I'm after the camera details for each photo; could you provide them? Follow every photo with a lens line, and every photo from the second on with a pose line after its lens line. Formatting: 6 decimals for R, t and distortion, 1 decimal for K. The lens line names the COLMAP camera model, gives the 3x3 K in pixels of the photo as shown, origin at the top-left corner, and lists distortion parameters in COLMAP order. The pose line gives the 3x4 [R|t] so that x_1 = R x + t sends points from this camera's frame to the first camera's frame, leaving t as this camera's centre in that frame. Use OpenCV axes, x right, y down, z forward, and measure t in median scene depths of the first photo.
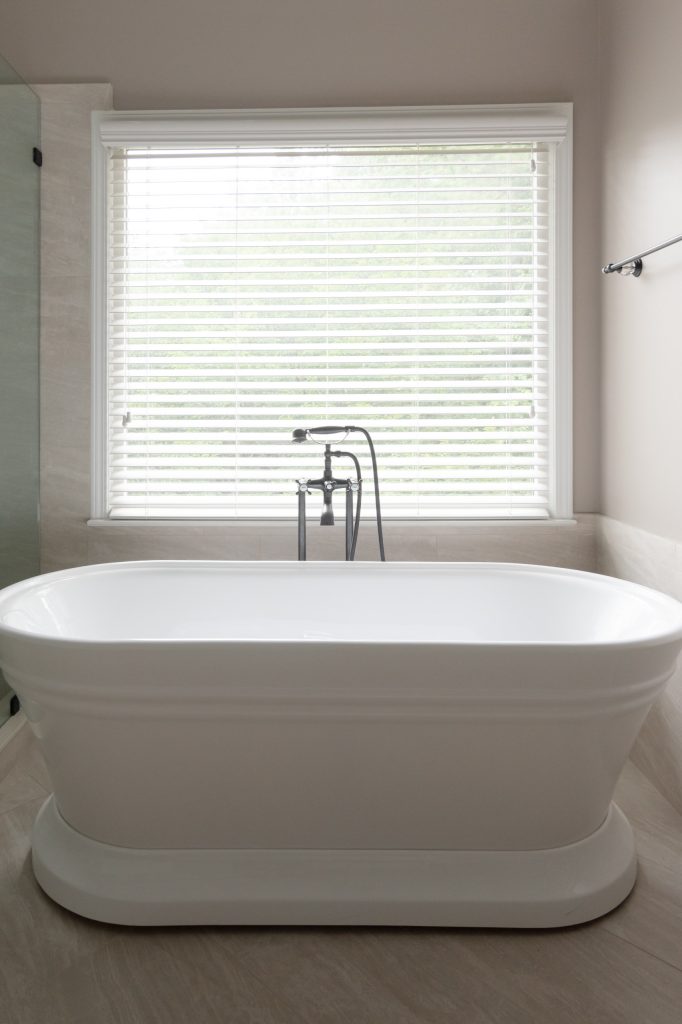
lens RADIAL K [[823.8, 0, 273.6], [0, 823.8, 426.8], [0, 0, 1]] dist [-0.010000, 0.014567]
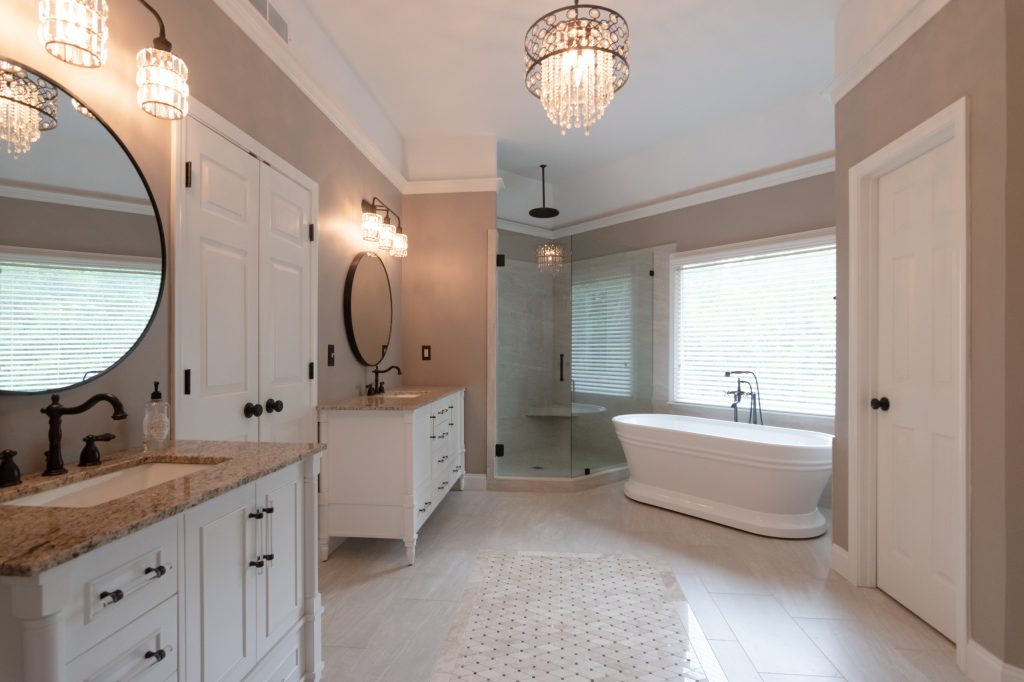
lens RADIAL K [[493.0, 0, 506.2], [0, 493.0, 349.2], [0, 0, 1]] dist [-0.001333, 0.000530]
pose [[0.662240, -0.001275, -0.749291, 0.664634], [-0.013929, 0.999805, -0.014012, -0.033083], [0.749162, 0.019716, 0.662093, -0.510094]]
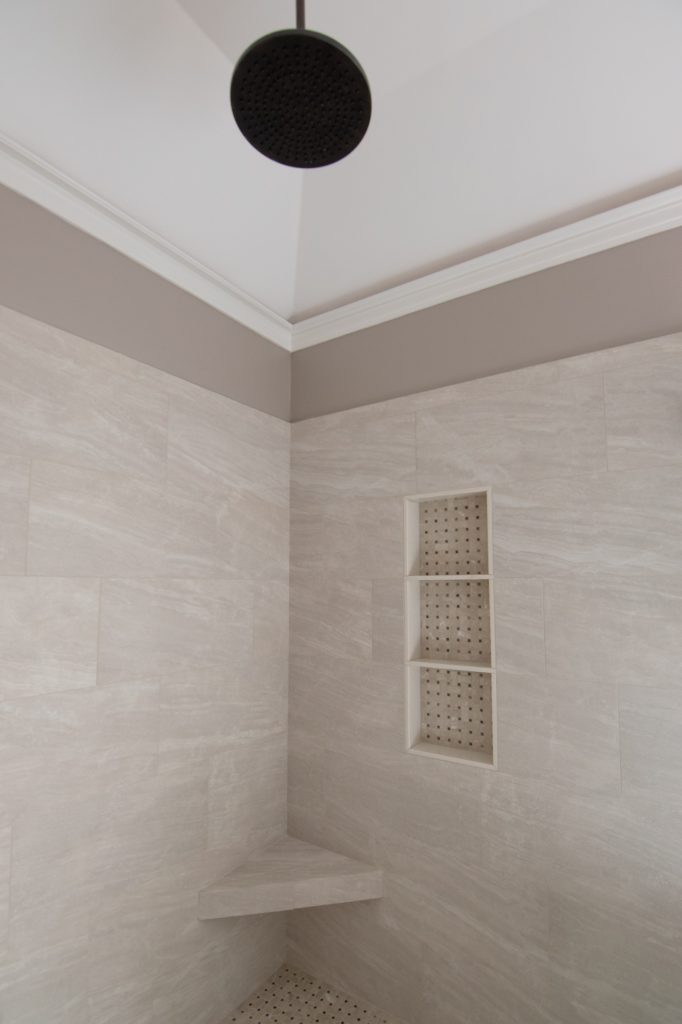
lens RADIAL K [[522.2, 0, 364.3], [0, 522.2, 539.8], [0, 0, 1]] dist [-0.000860, -0.001372]
pose [[0.867683, -0.054415, -0.494131, -0.323015], [0.000871, 0.994156, -0.107949, -0.165194], [0.497117, 0.093235, 0.862660, 0.438580]]
